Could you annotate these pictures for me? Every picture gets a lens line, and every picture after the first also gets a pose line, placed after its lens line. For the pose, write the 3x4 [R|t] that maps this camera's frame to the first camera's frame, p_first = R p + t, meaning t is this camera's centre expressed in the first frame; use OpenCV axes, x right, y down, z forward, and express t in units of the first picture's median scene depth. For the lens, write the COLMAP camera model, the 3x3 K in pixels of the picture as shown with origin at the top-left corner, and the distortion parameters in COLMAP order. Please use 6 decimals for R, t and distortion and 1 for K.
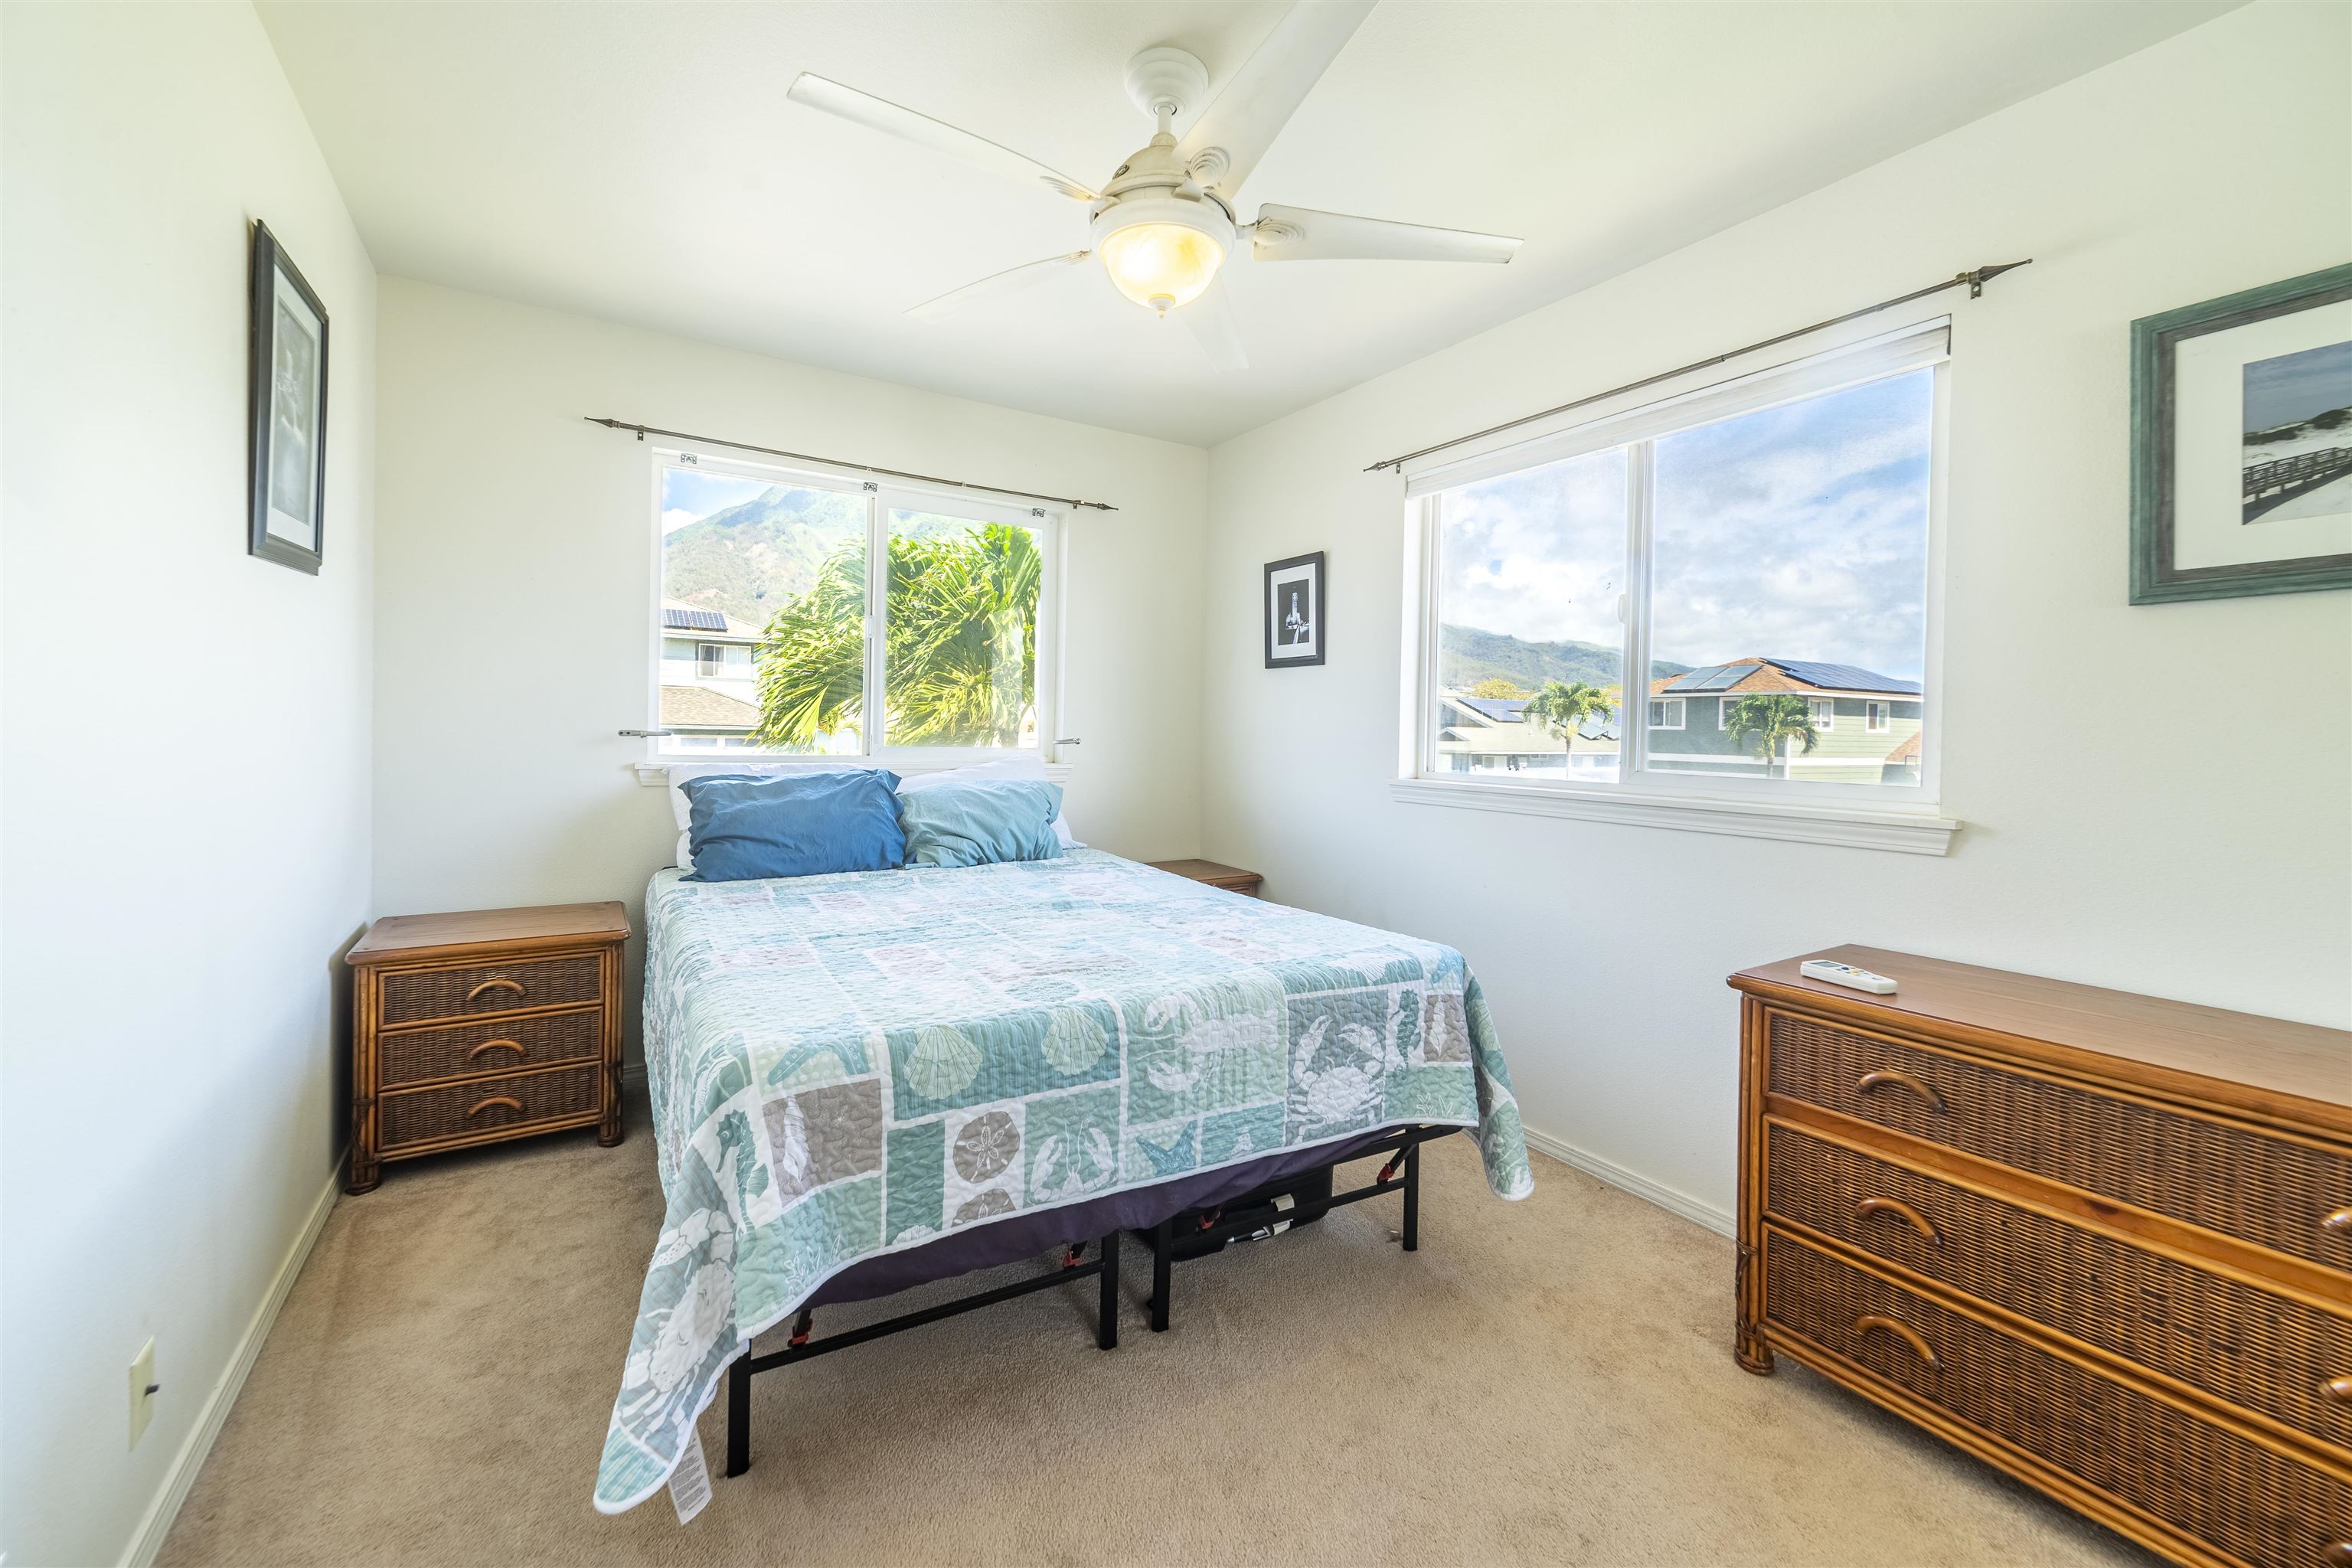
lens RADIAL K [[941.1, 0, 1161.2], [0, 941.1, 739.6], [0, 0, 1]] dist [0.008657, -0.003920]
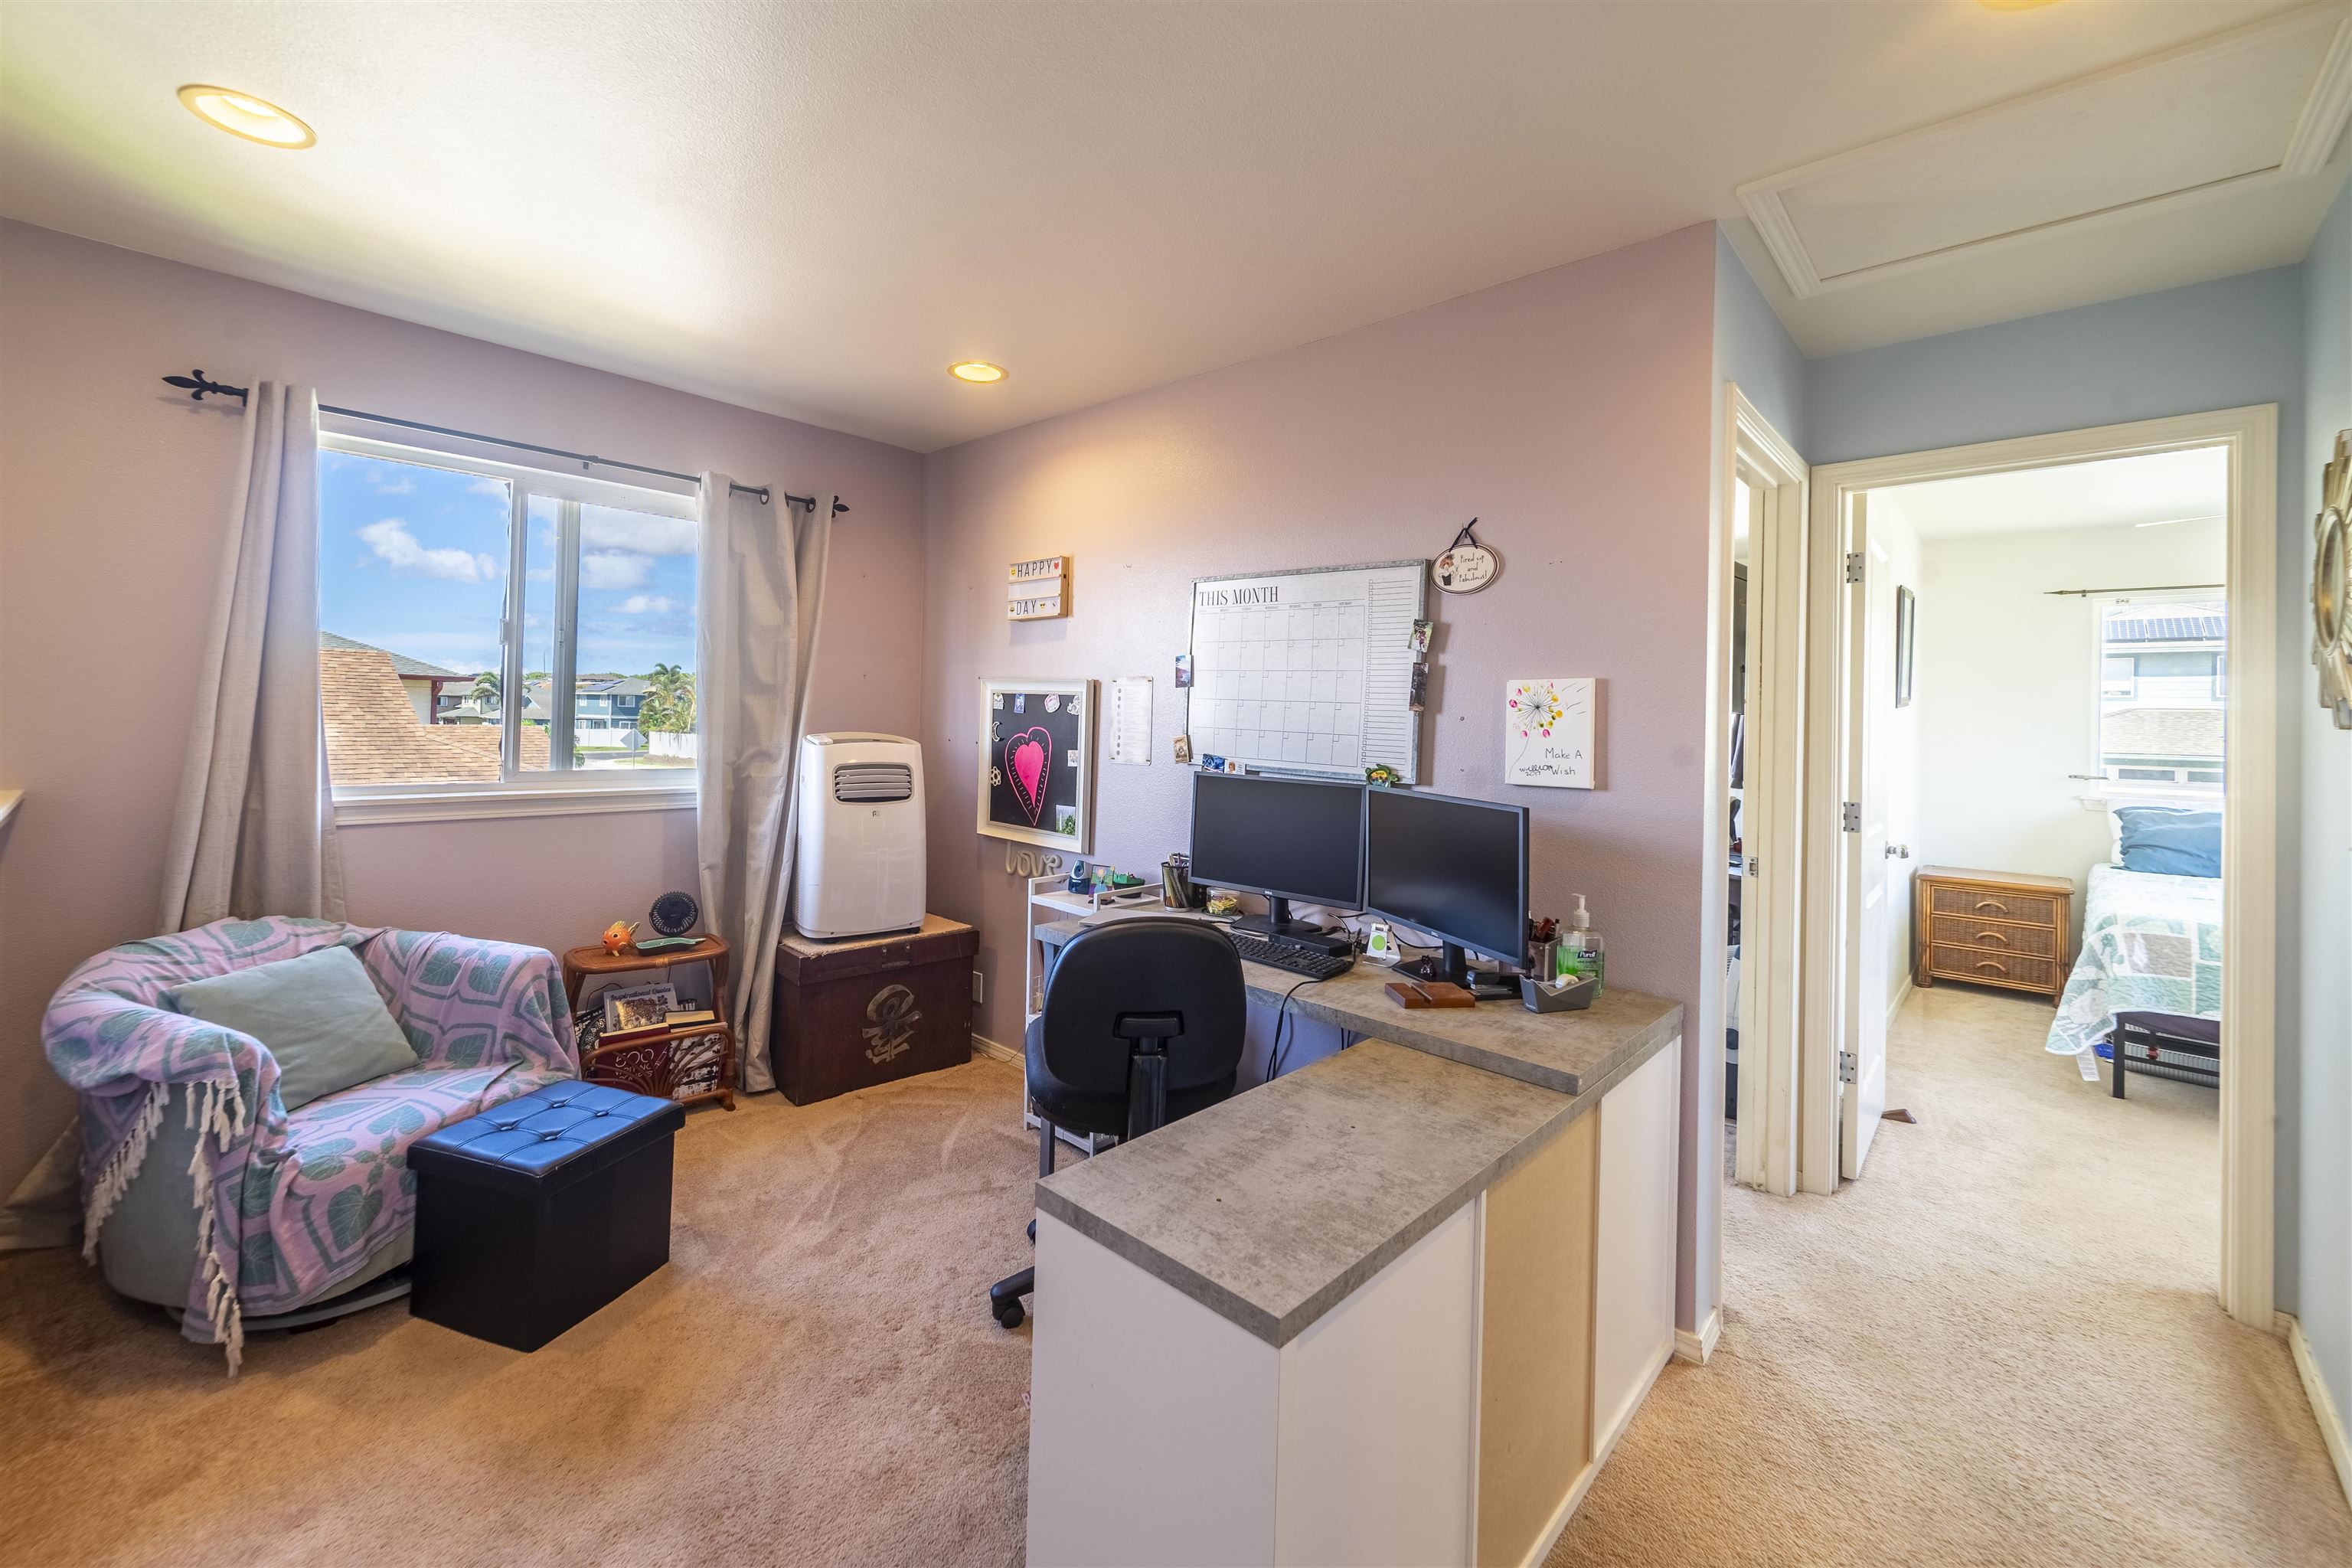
lens RADIAL K [[957.6, 0, 1150.1], [0, 957.6, 713.8], [0, 0, 1]] dist [0.001963, 0.000599]
pose [[0.264074, -0.021307, -0.964267, 0.803520], [-0.025342, 0.999258, -0.029021, -0.034865], [0.964169, 0.032100, 0.263338, -1.284155]]
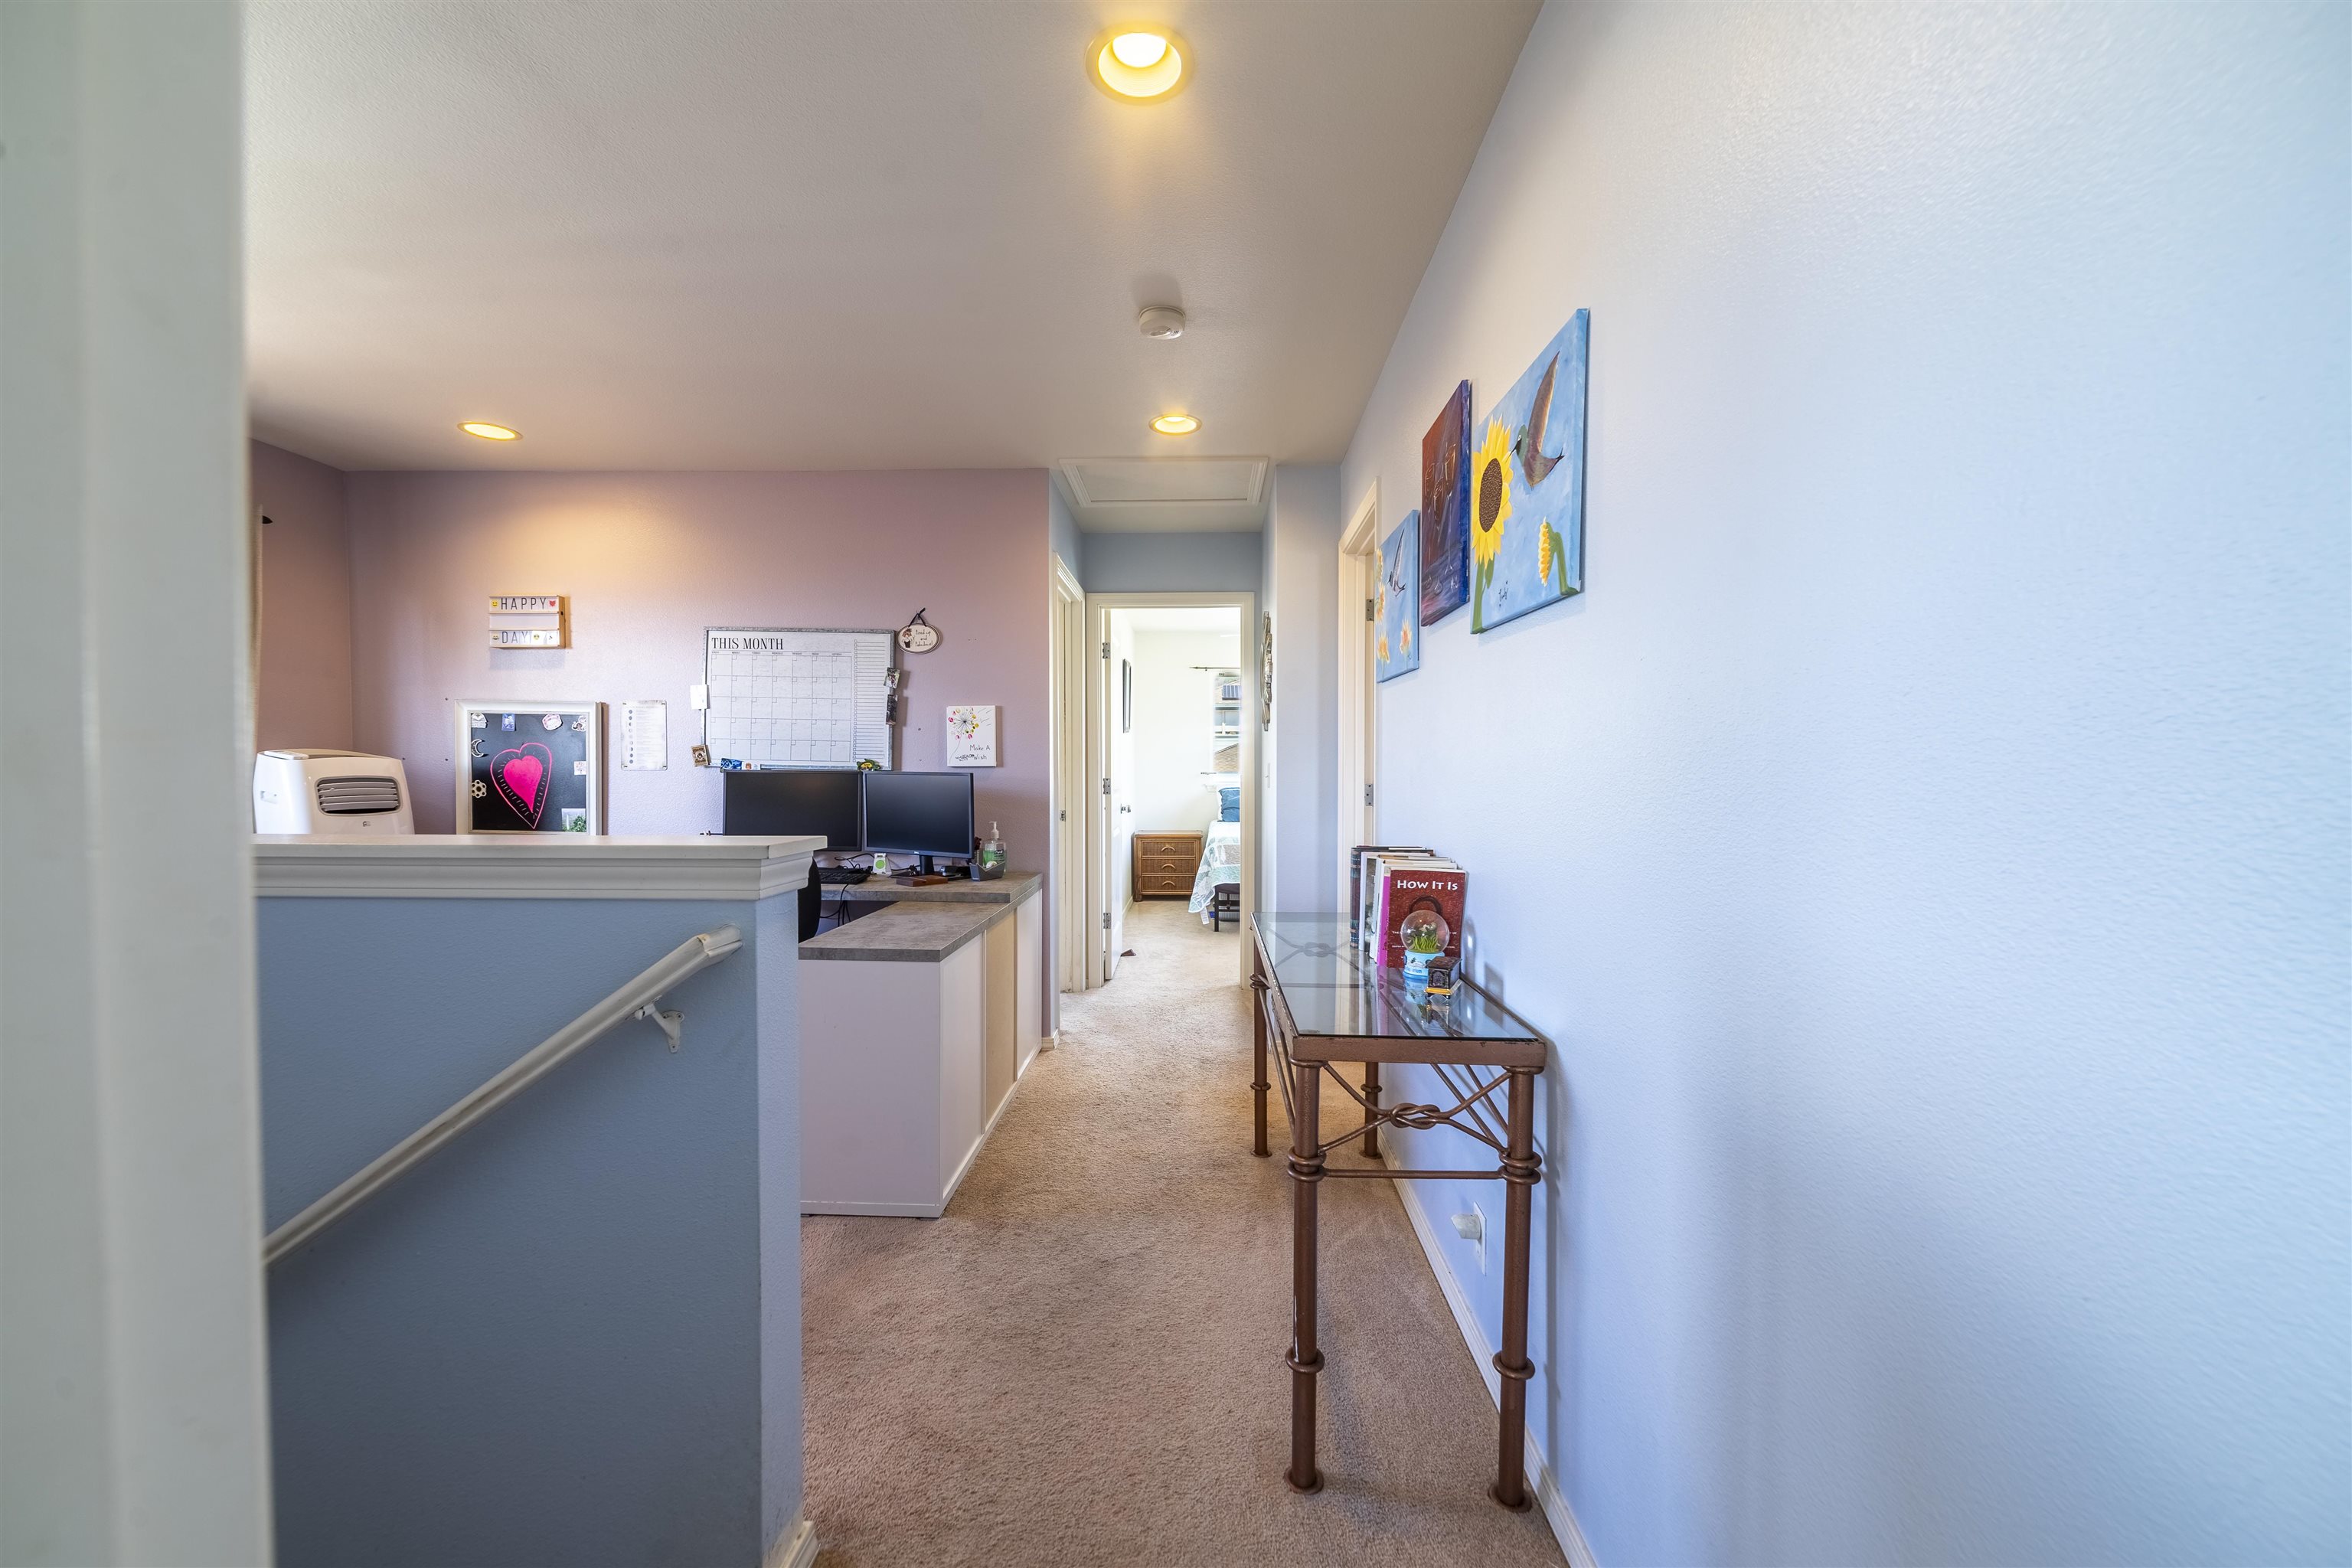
lens RADIAL K [[924.3, 0, 1176.0], [0, 924.3, 784.0], [0, 0, 1]] dist [0.000709, 0.000032]
pose [[0.834872, -0.011286, -0.550329, 1.199047], [0.012196, 0.999924, -0.002005, 0.041009], [0.550309, -0.005038, 0.834946, -1.832062]]
